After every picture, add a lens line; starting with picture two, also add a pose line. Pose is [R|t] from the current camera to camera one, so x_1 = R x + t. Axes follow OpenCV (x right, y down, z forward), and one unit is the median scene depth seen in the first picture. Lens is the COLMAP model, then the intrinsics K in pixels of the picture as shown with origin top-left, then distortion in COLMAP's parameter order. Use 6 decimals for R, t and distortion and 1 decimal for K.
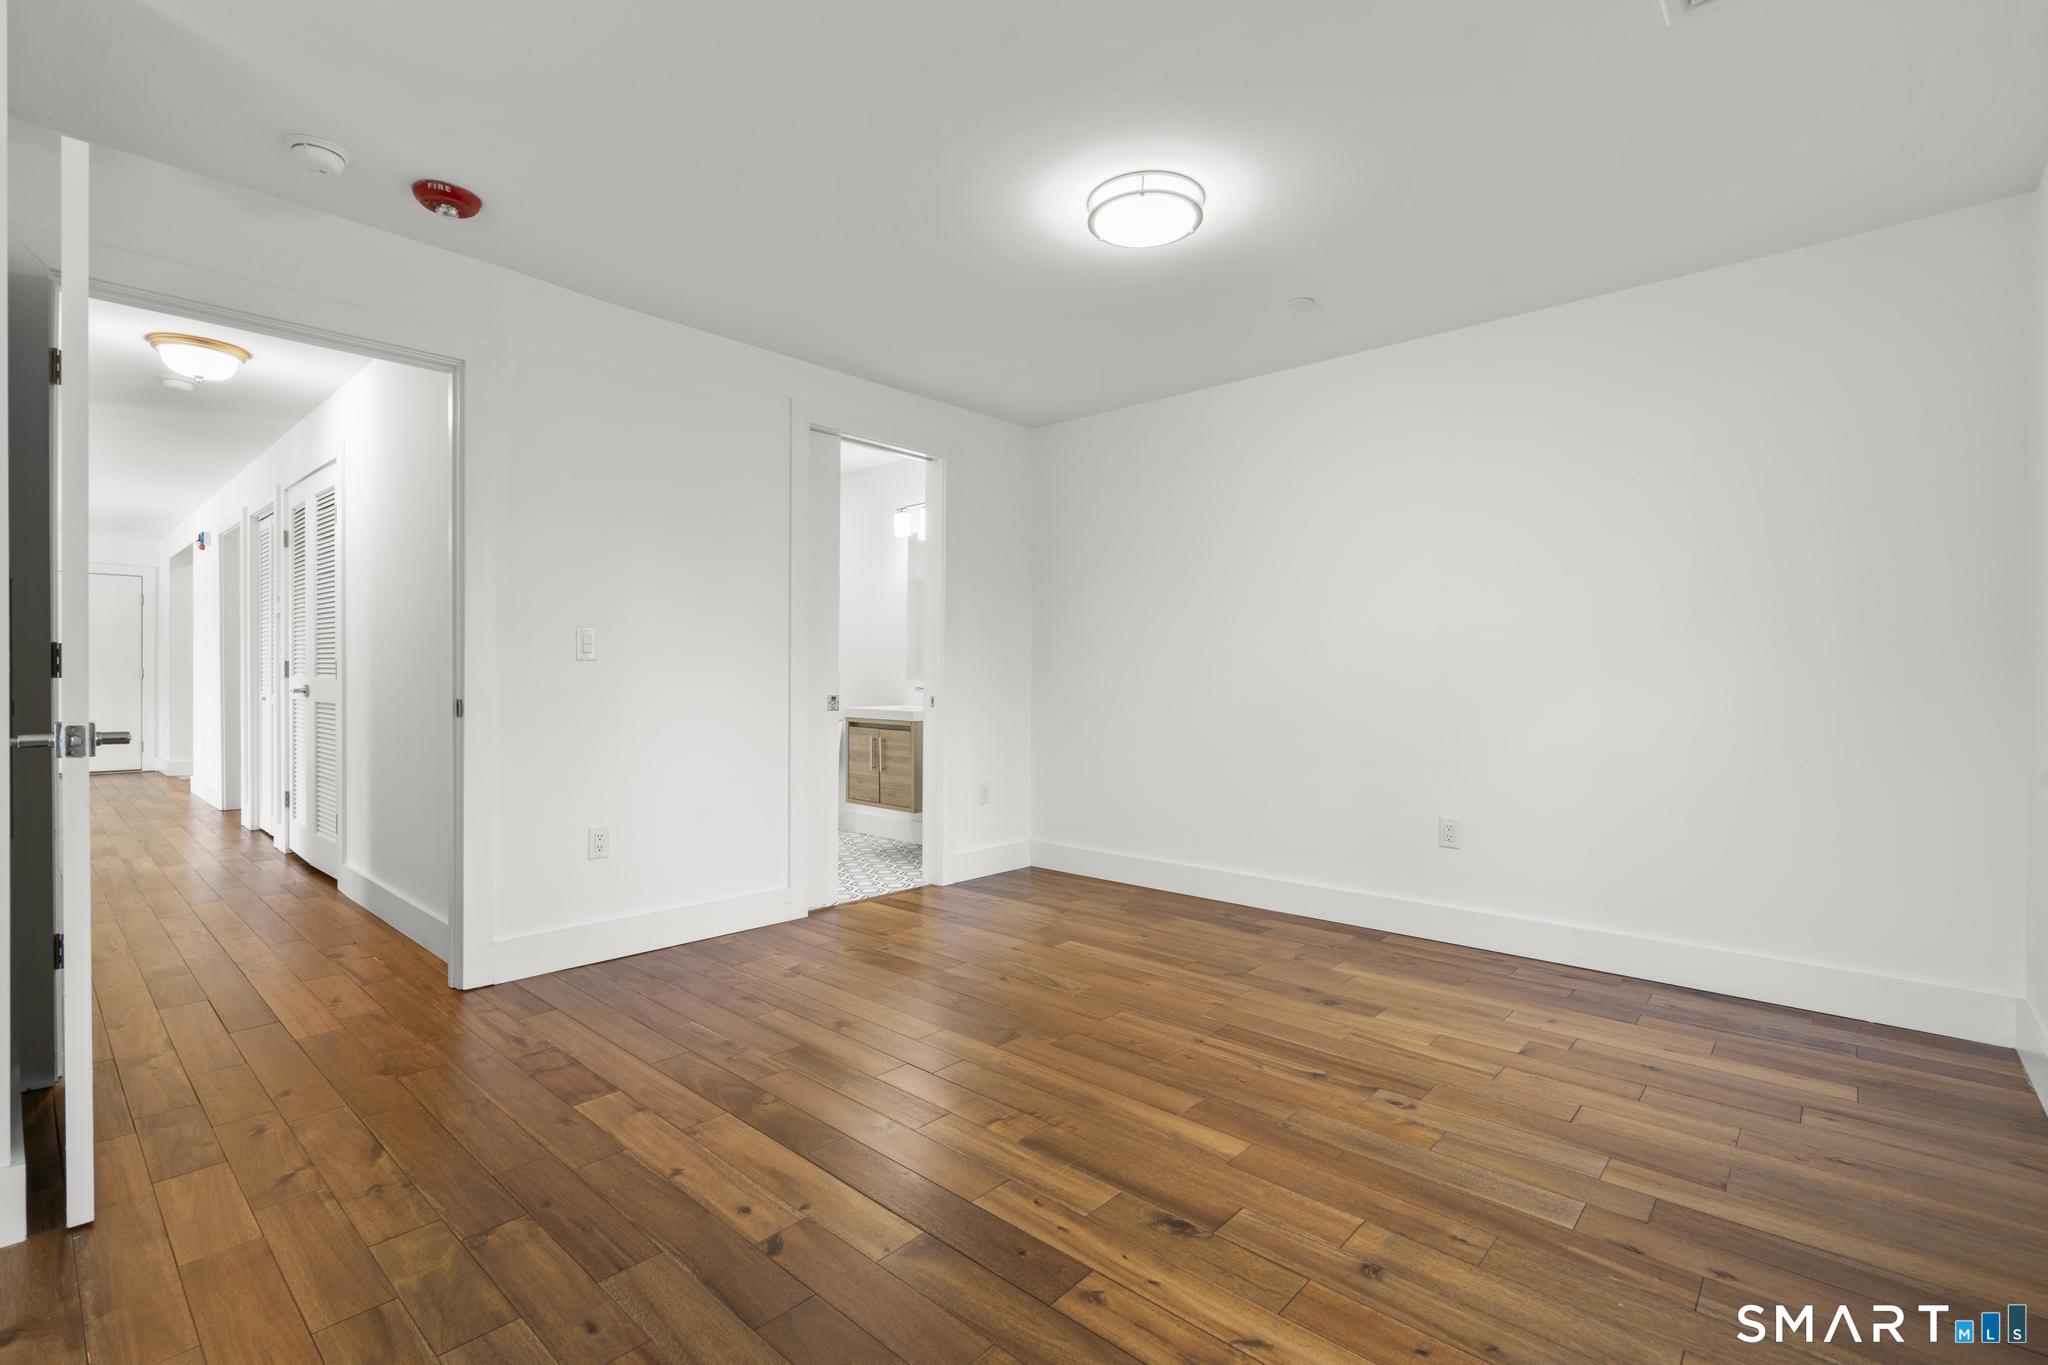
lens RADIAL K [[923.5, 0, 1015.0], [0, 923.5, 682.0], [0, 0, 1]] dist [-0.003674, 0.002468]
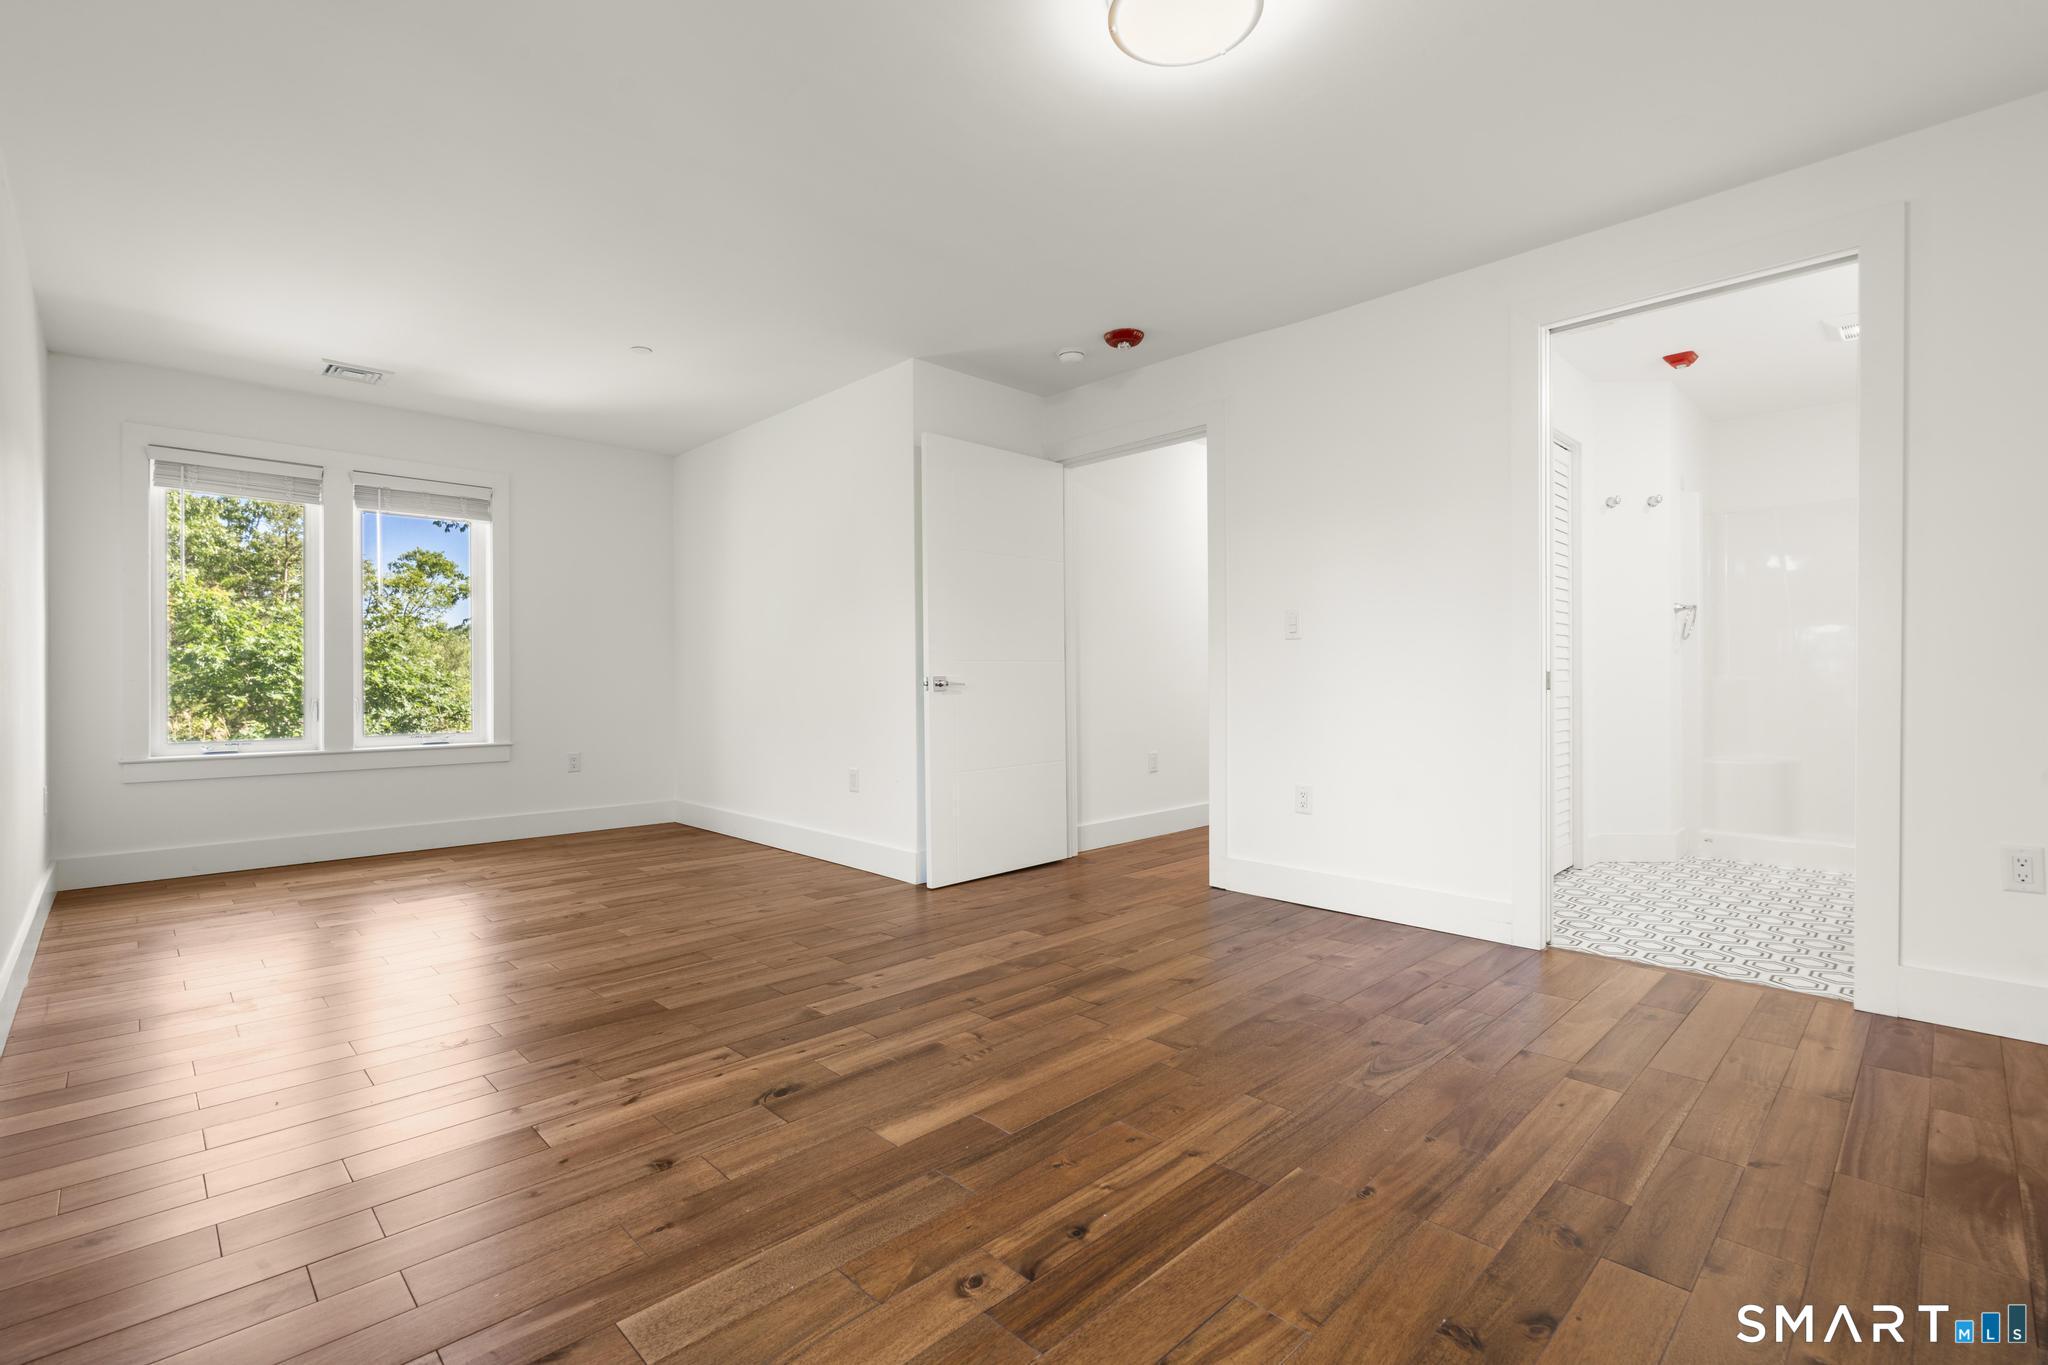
lens RADIAL K [[923.5, 0, 1013.2], [0, 923.5, 677.0], [0, 0, 1]] dist [-0.003674, 0.002468]
pose [[-0.062585, -0.005498, -0.998024, 0.988490], [-0.001581, 0.999984, -0.005409, 0.043297], [0.998038, 0.001239, -0.062593, 1.006161]]
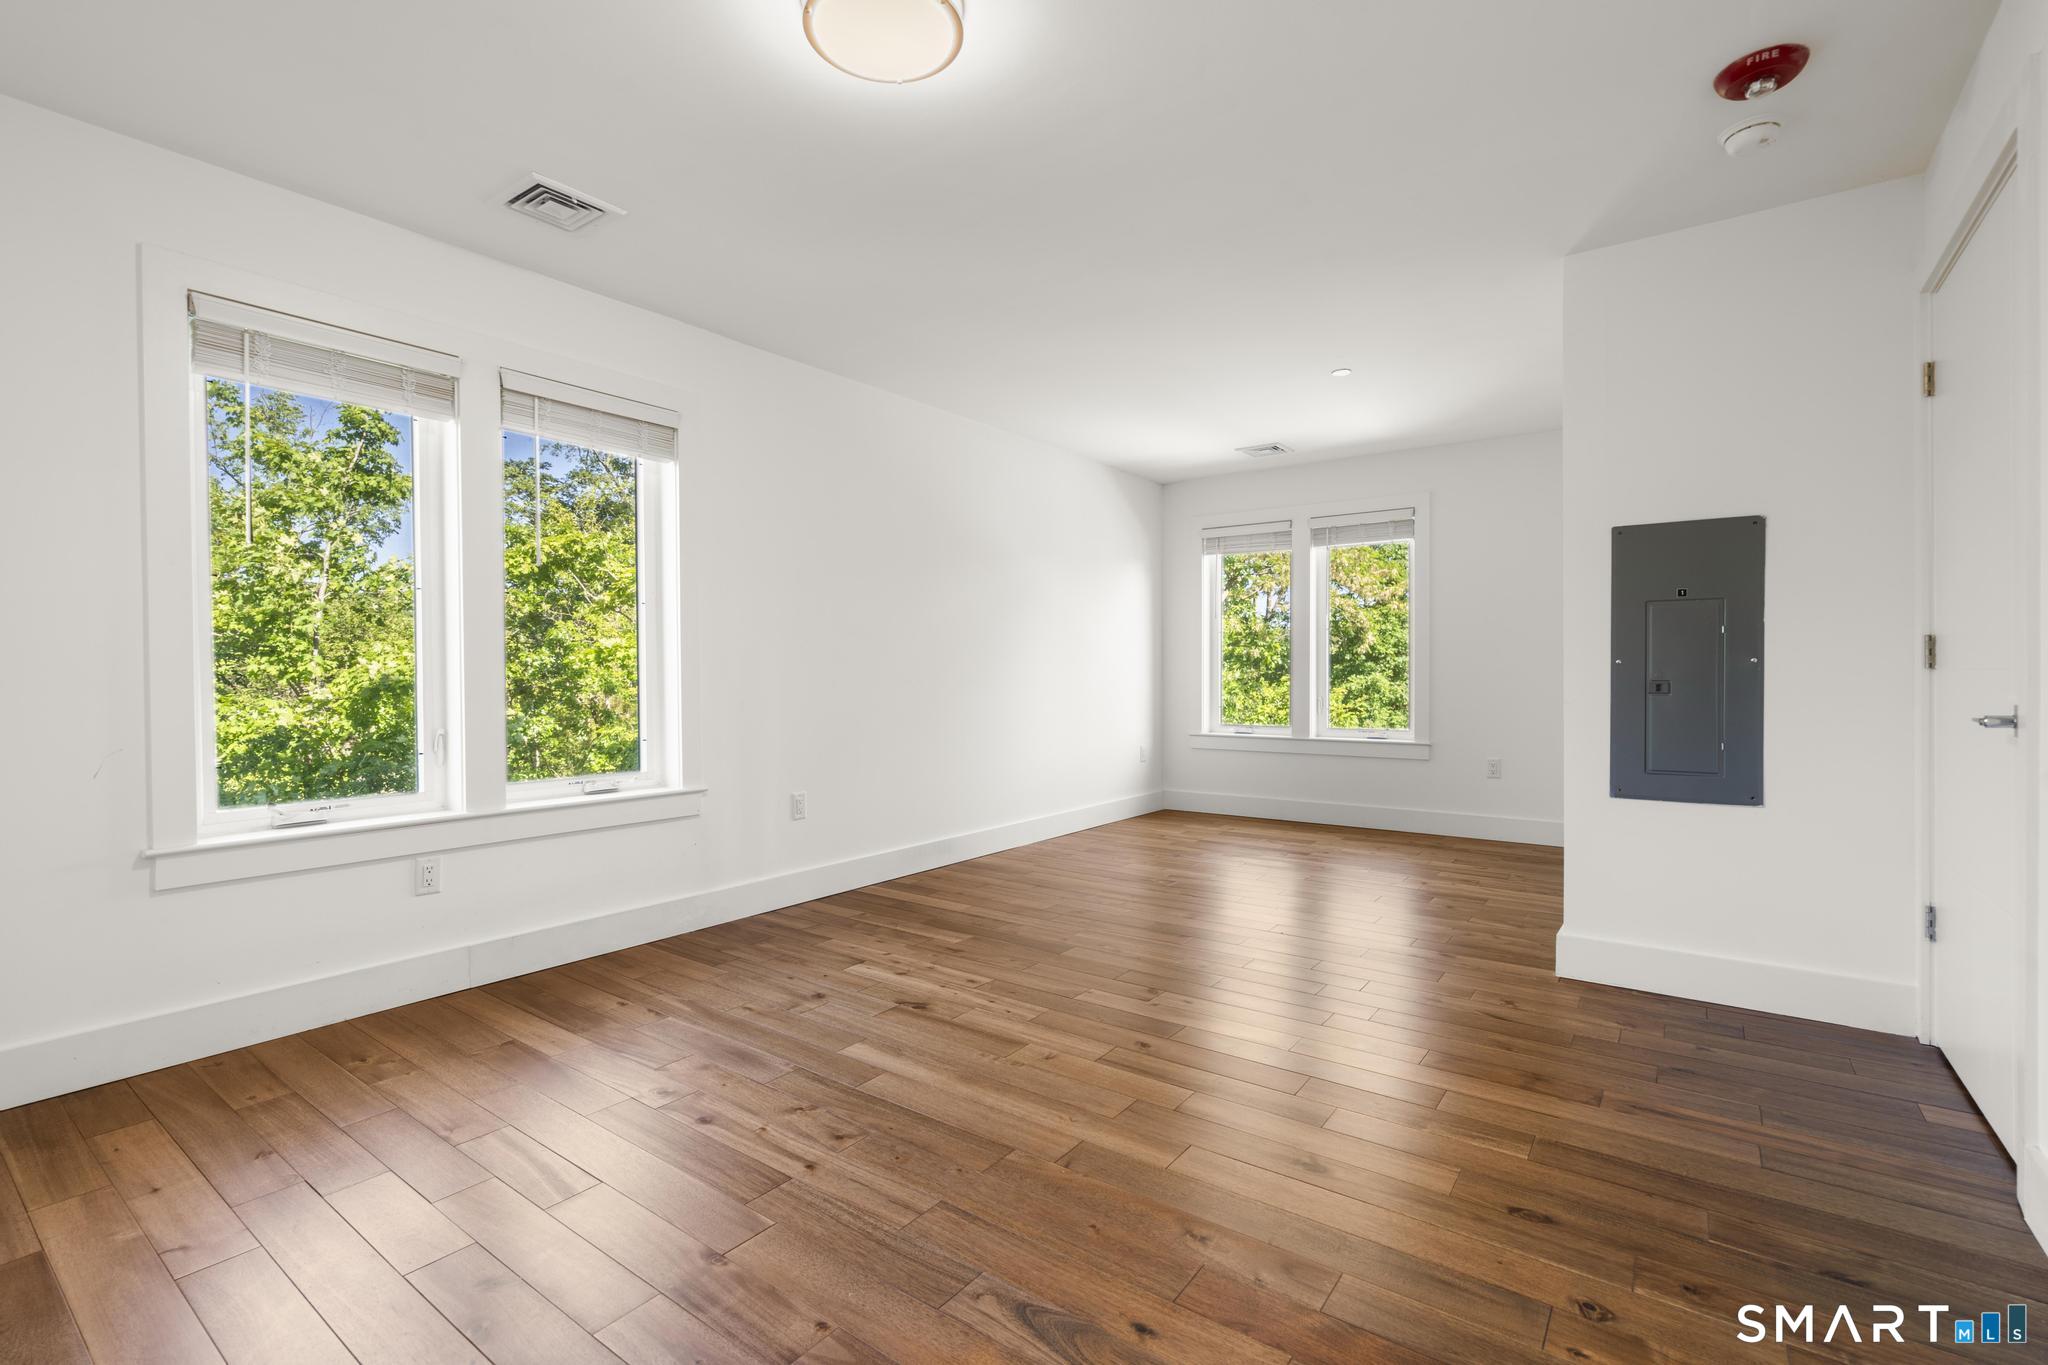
lens RADIAL K [[923.5, 0, 1019.8], [0, 923.5, 679.7], [0, 0, 1]] dist [-0.003674, 0.002468]
pose [[-0.994818, 0.000694, -0.101668, 0.121342], [-0.000783, 0.999895, 0.014487, -0.005619], [0.101667, 0.014491, -0.994713, 1.917971]]
